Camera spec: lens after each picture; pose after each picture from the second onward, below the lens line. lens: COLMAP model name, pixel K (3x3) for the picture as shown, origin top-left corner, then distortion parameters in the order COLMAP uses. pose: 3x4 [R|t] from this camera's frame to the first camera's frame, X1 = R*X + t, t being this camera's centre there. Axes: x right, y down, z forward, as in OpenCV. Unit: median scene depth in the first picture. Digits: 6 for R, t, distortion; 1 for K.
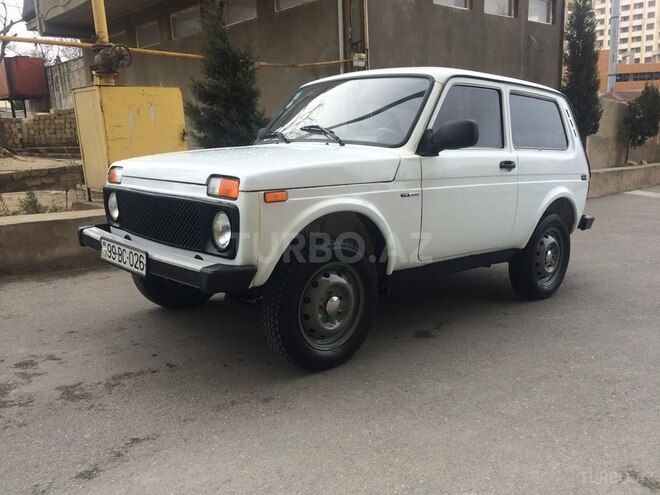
lens RADIAL K [[563.2, 0, 330.0], [0, 563.2, 247.5], [0, 0, 1]] dist [0.089671, -0.121389]
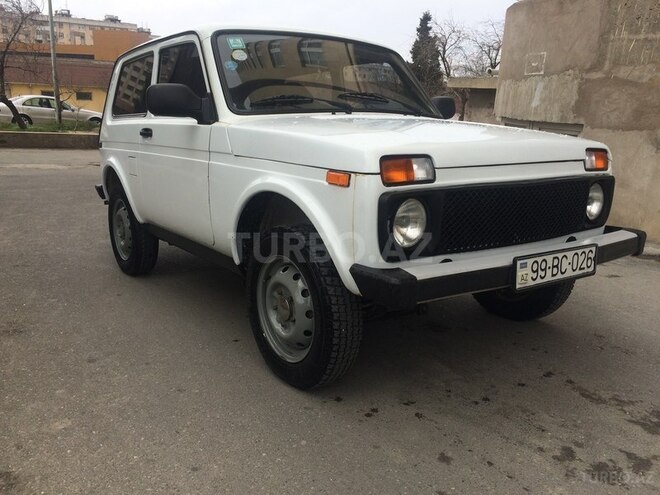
lens RADIAL K [[563.2, 0, 330.0], [0, 563.2, 247.5], [0, 0, 1]] dist [0.089671, -0.121389]
pose [[0.117636, -0.223379, 0.967607, -1.201581], [0.161714, 0.965675, 0.203273, -0.226430], [-0.979801, 0.132563, 0.149722, 1.255041]]
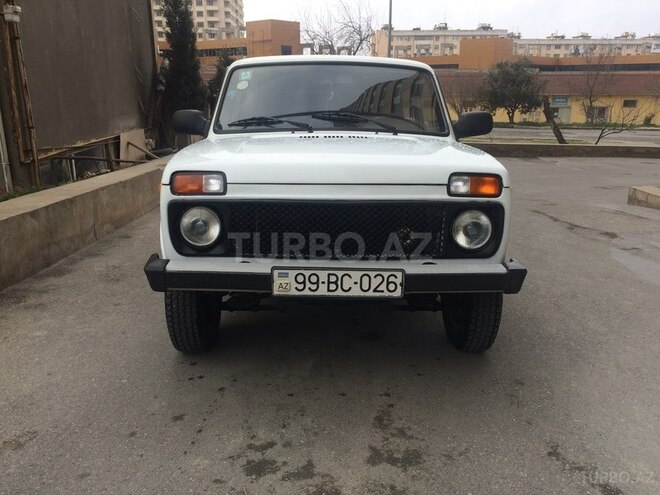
lens RADIAL K [[563.2, 0, 330.0], [0, 563.2, 247.5], [0, 0, 1]] dist [0.089671, -0.121389]
pose [[0.661211, -0.167485, 0.731265, -1.002909], [0.130162, 0.985589, 0.108042, -0.129396], [-0.738822, 0.023744, 0.673482, 0.502858]]
